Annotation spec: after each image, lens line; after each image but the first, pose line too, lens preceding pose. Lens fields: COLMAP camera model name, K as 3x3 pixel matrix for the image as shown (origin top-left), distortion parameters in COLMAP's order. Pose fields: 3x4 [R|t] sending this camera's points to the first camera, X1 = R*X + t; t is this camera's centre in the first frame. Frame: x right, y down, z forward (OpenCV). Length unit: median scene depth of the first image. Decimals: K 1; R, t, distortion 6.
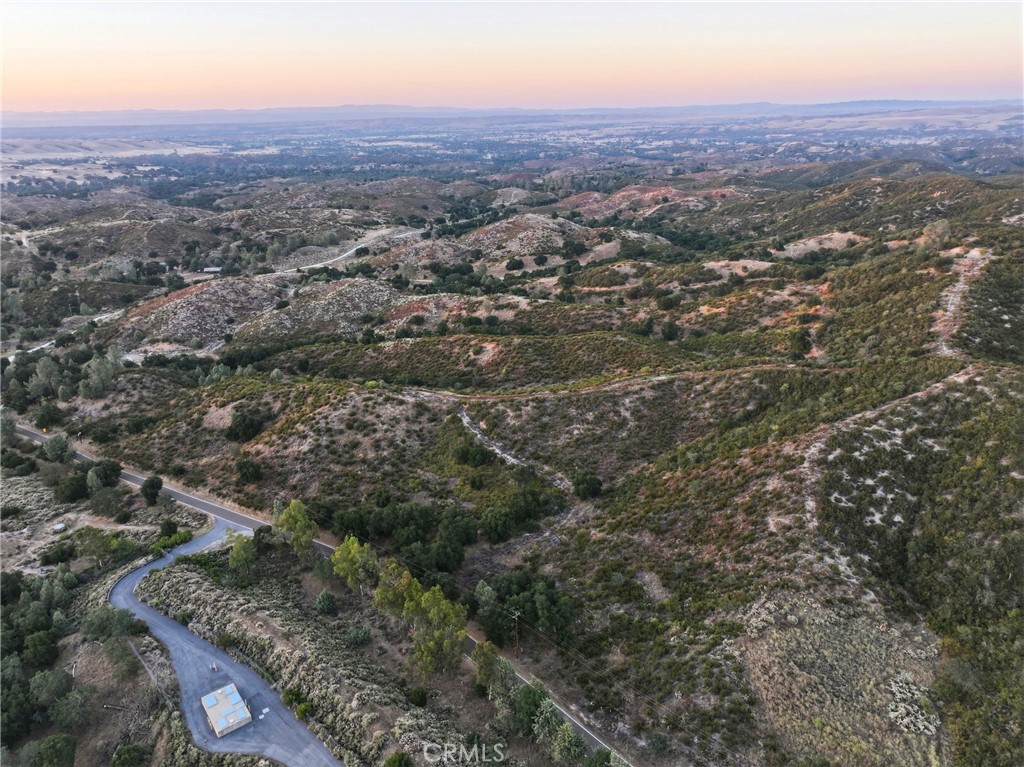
lens RADIAL K [[716.4, 0, 519.6], [0, 716.4, 383.5], [0, 0, 1]] dist [0.000890, 0.012063]
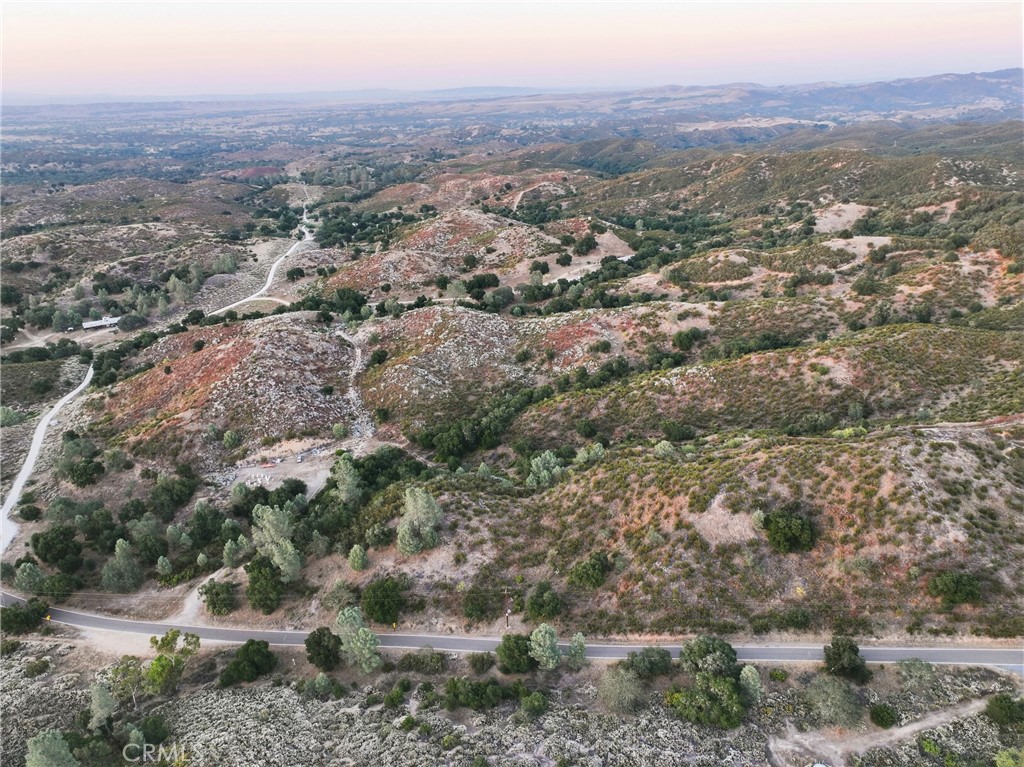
lens RADIAL K [[716.4, 0, 519.6], [0, 716.4, 383.5], [0, 0, 1]] dist [0.000890, 0.012063]
pose [[0.881464, -0.180301, 0.436479, -0.344422], [0.172998, 0.983283, 0.056807, -0.064140], [-0.439424, 0.025436, 0.897919, 0.180791]]
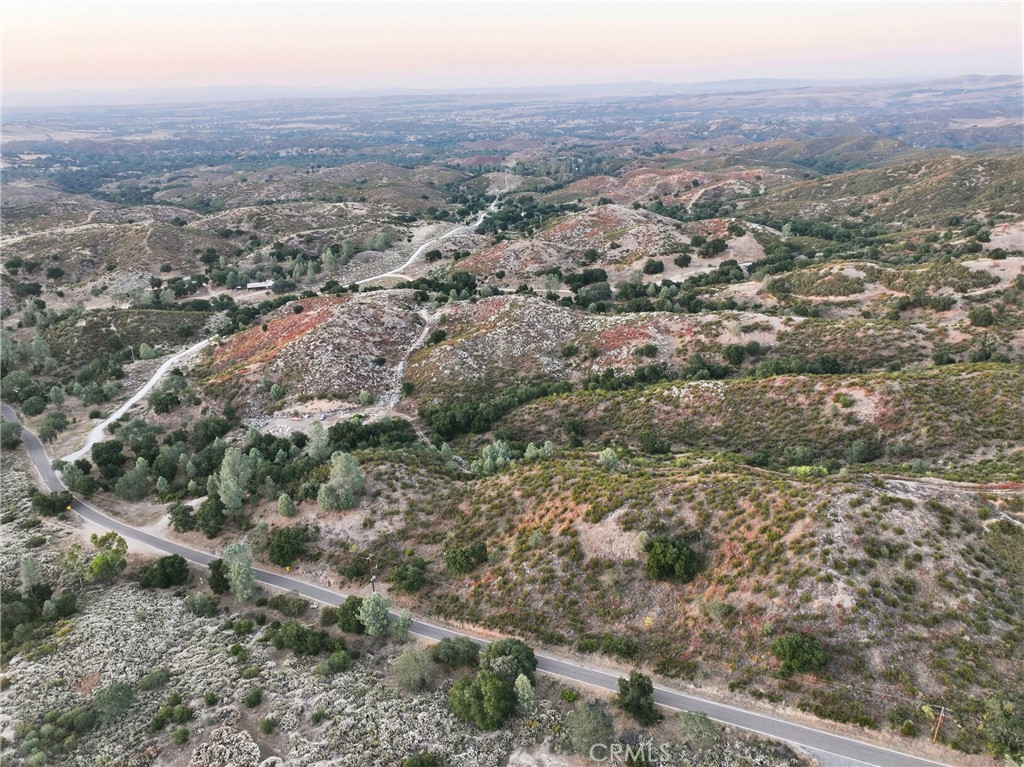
lens RADIAL K [[716.4, 0, 519.6], [0, 716.4, 383.5], [0, 0, 1]] dist [0.000890, 0.012063]
pose [[0.988373, -0.062063, 0.138807, -0.230666], [0.058616, 0.997865, 0.028786, -0.048678], [-0.140297, -0.020315, 0.989901, 0.138554]]
